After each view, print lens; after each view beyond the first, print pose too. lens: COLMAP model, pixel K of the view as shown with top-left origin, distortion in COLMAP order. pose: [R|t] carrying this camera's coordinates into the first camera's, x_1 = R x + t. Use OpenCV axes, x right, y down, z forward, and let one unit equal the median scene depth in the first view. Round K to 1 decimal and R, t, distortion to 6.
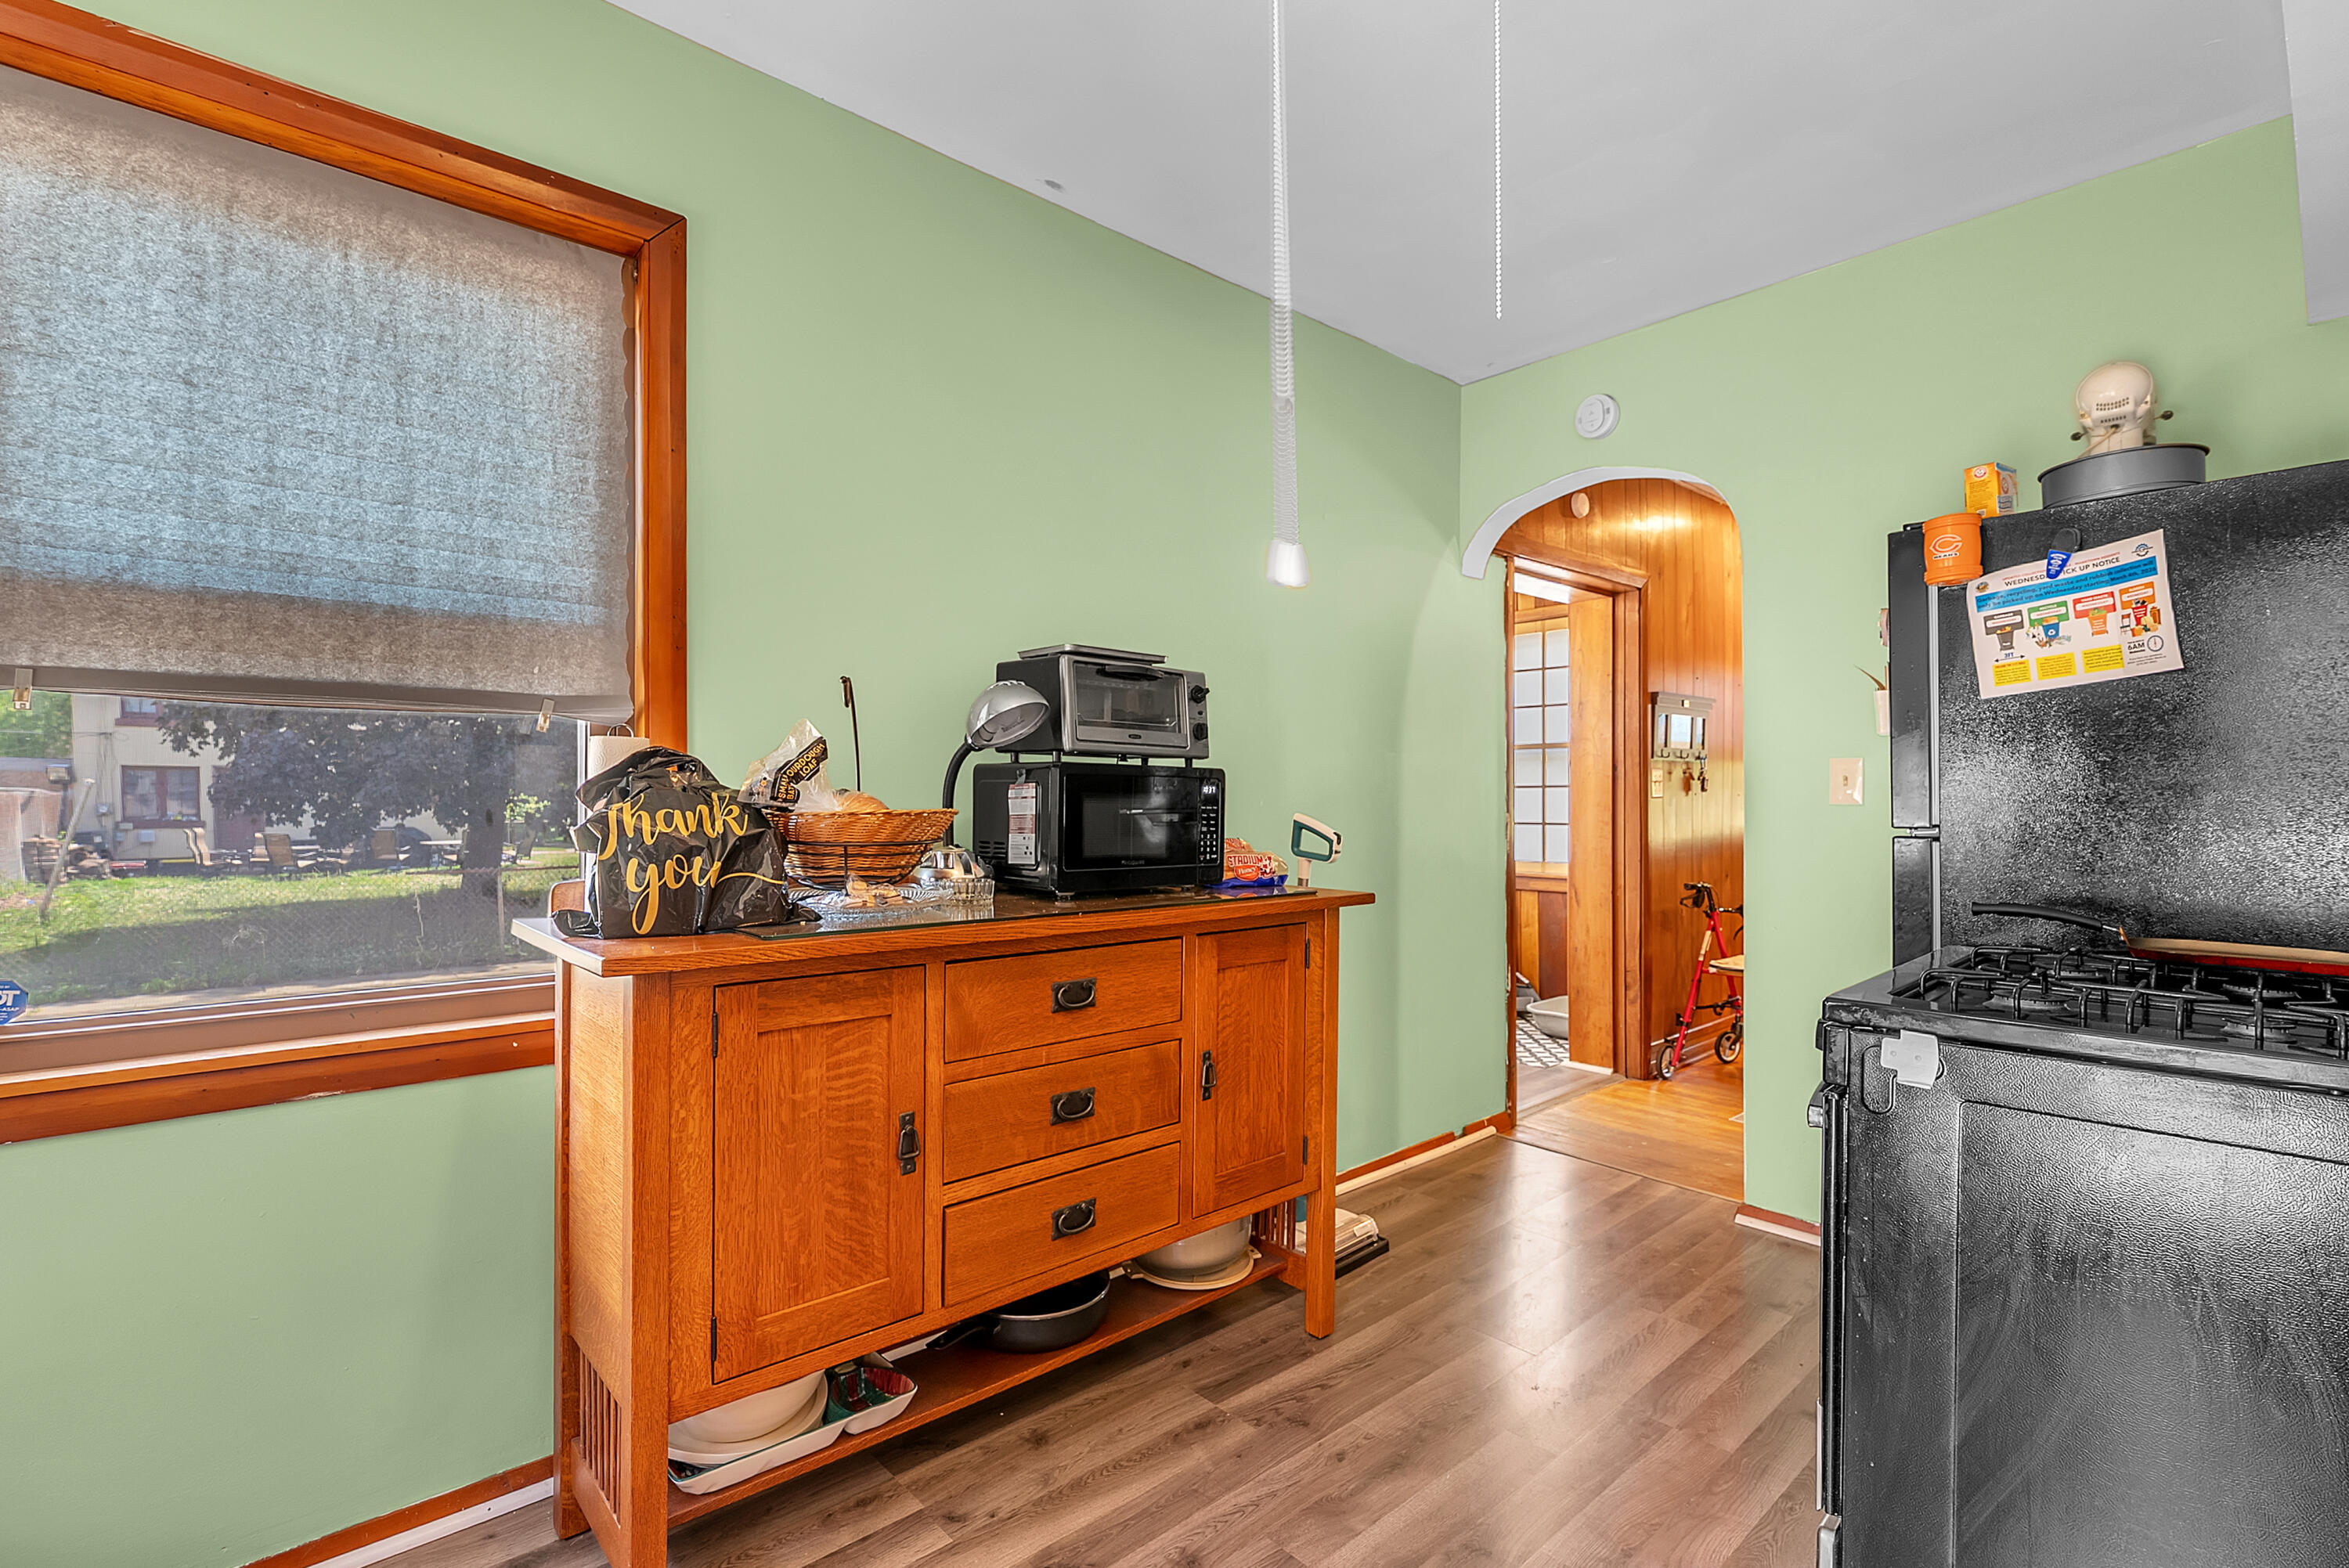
lens RADIAL K [[1112.0, 0, 1169.8], [0, 1112.0, 791.8], [0, 0, 1]] dist [0.001118, 0.000224]
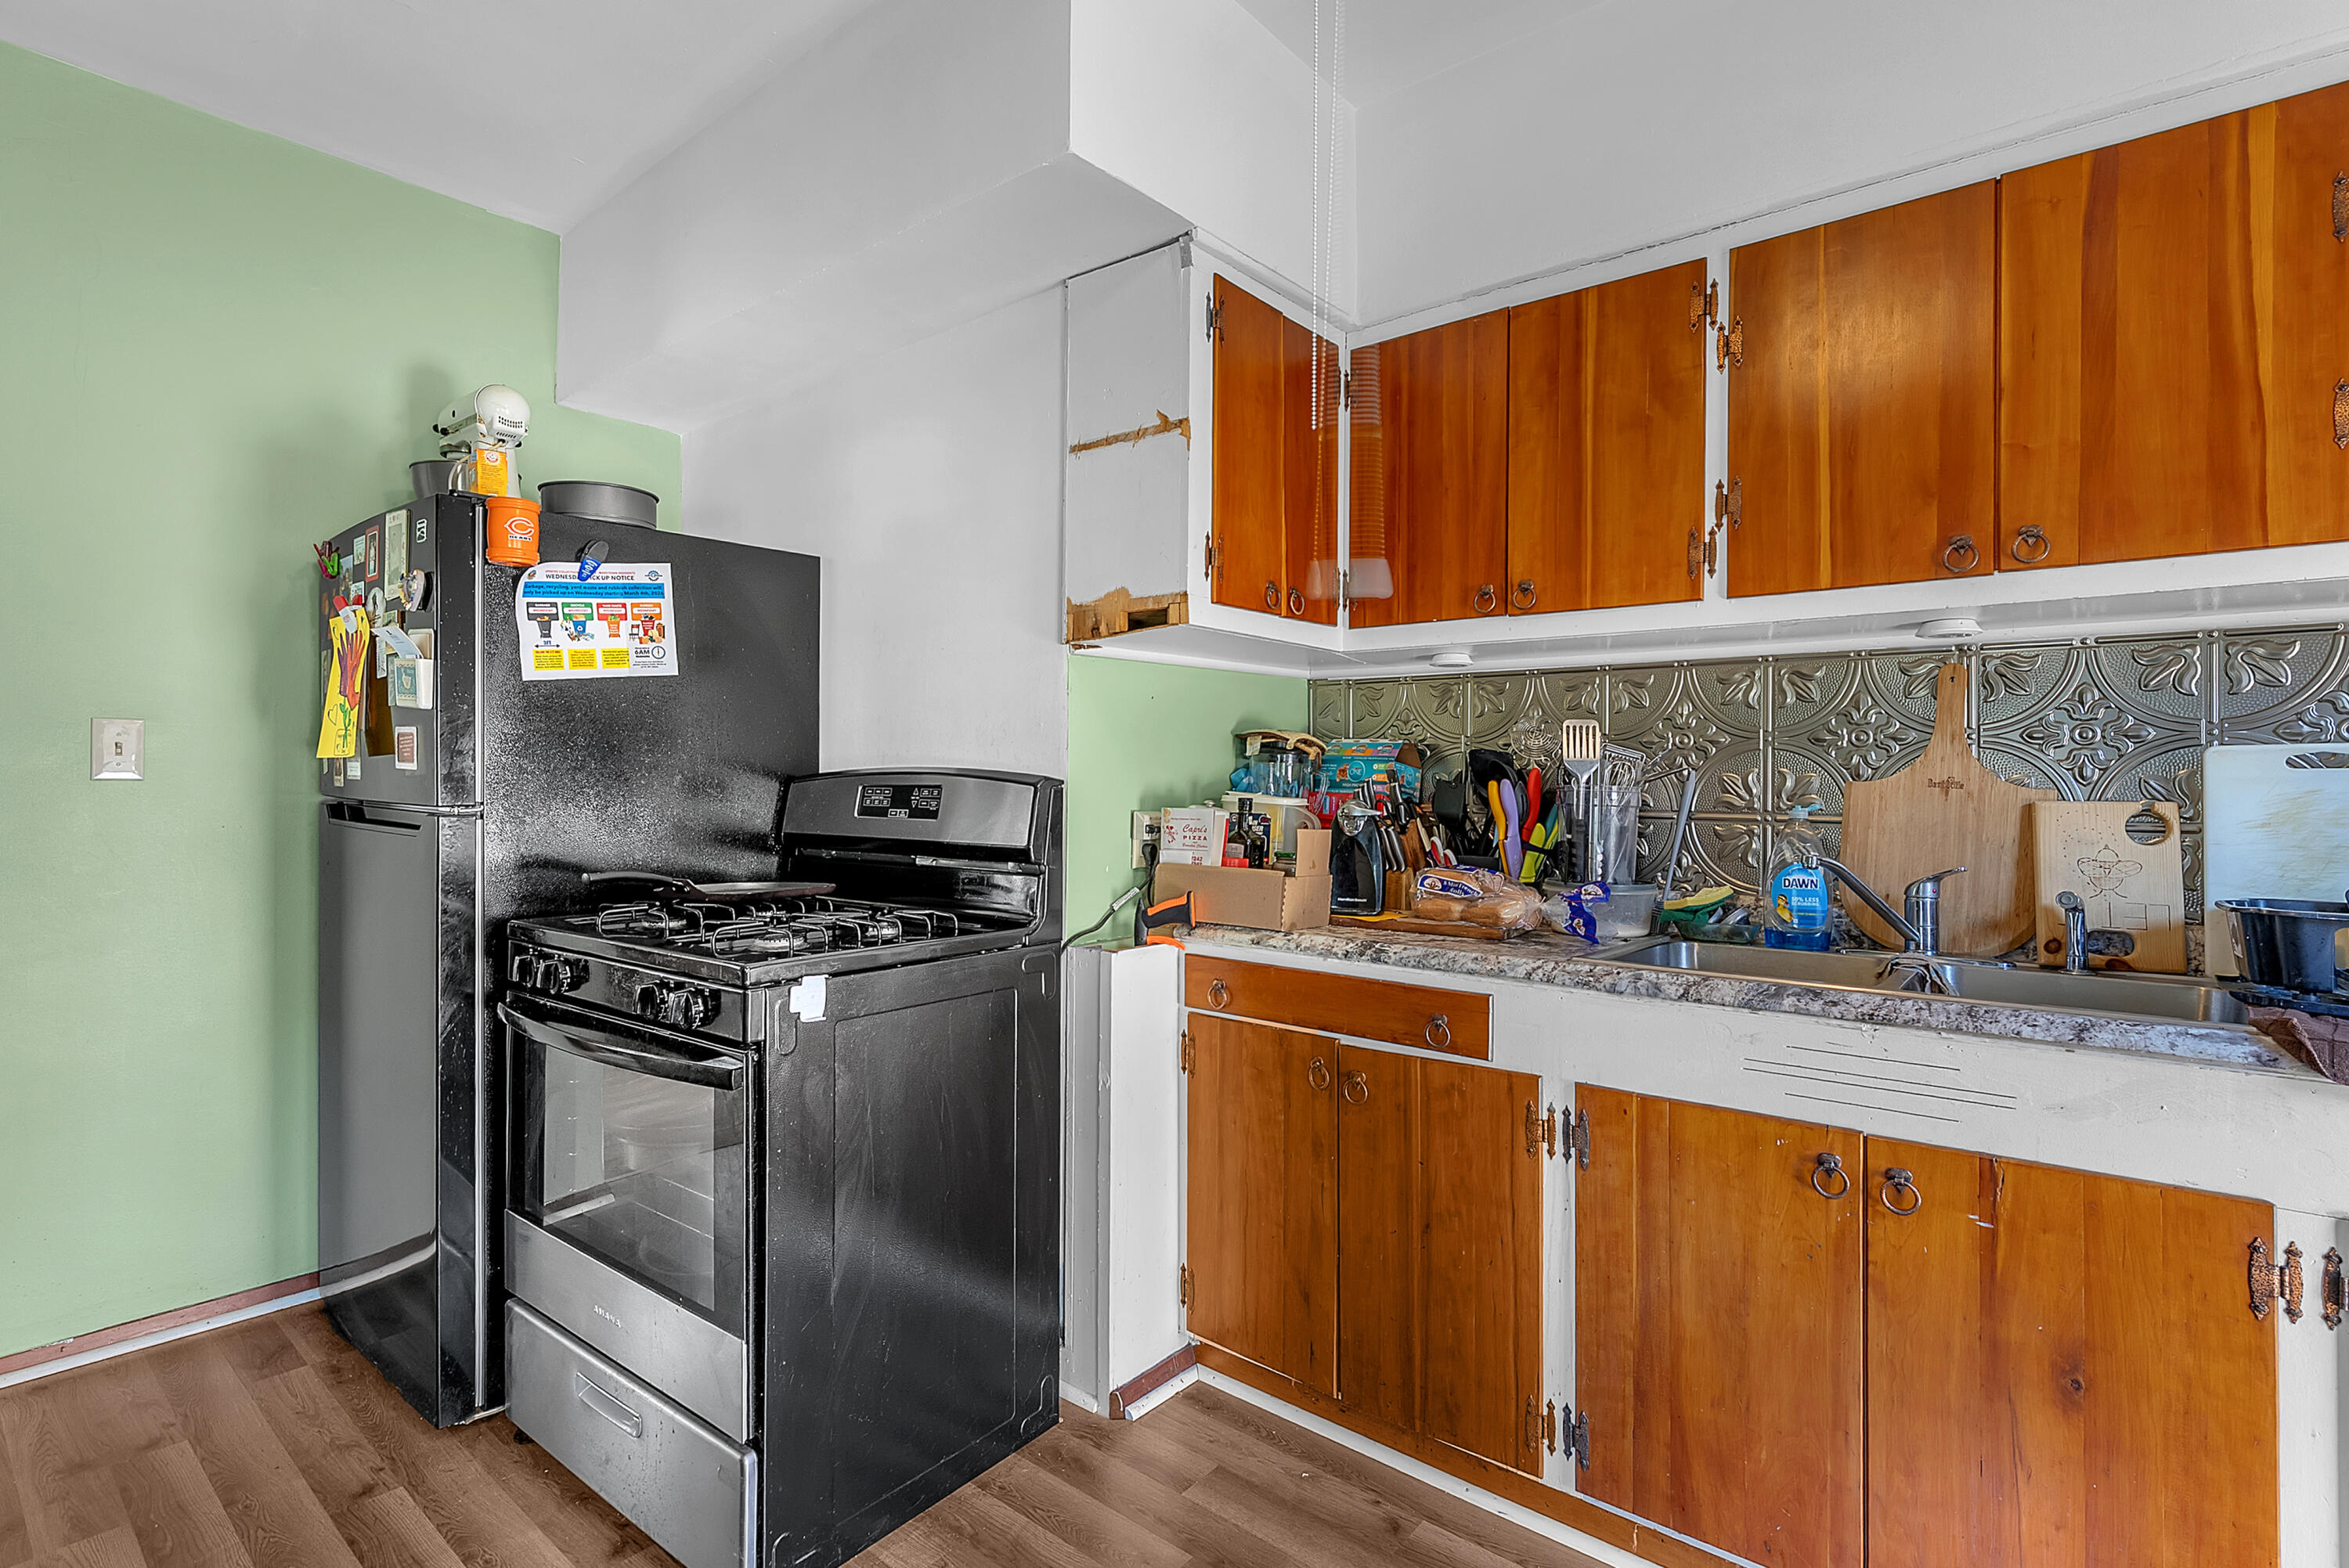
lens RADIAL K [[1112.0, 0, 1170.3], [0, 1112.0, 777.6], [0, 0, 1]] dist [0.001118, 0.000224]
pose [[-0.152431, -0.004192, 0.988305, -0.411150], [-0.012370, 0.999921, 0.002333, -0.002817], [-0.988237, -0.011869, -0.152471, 0.584964]]
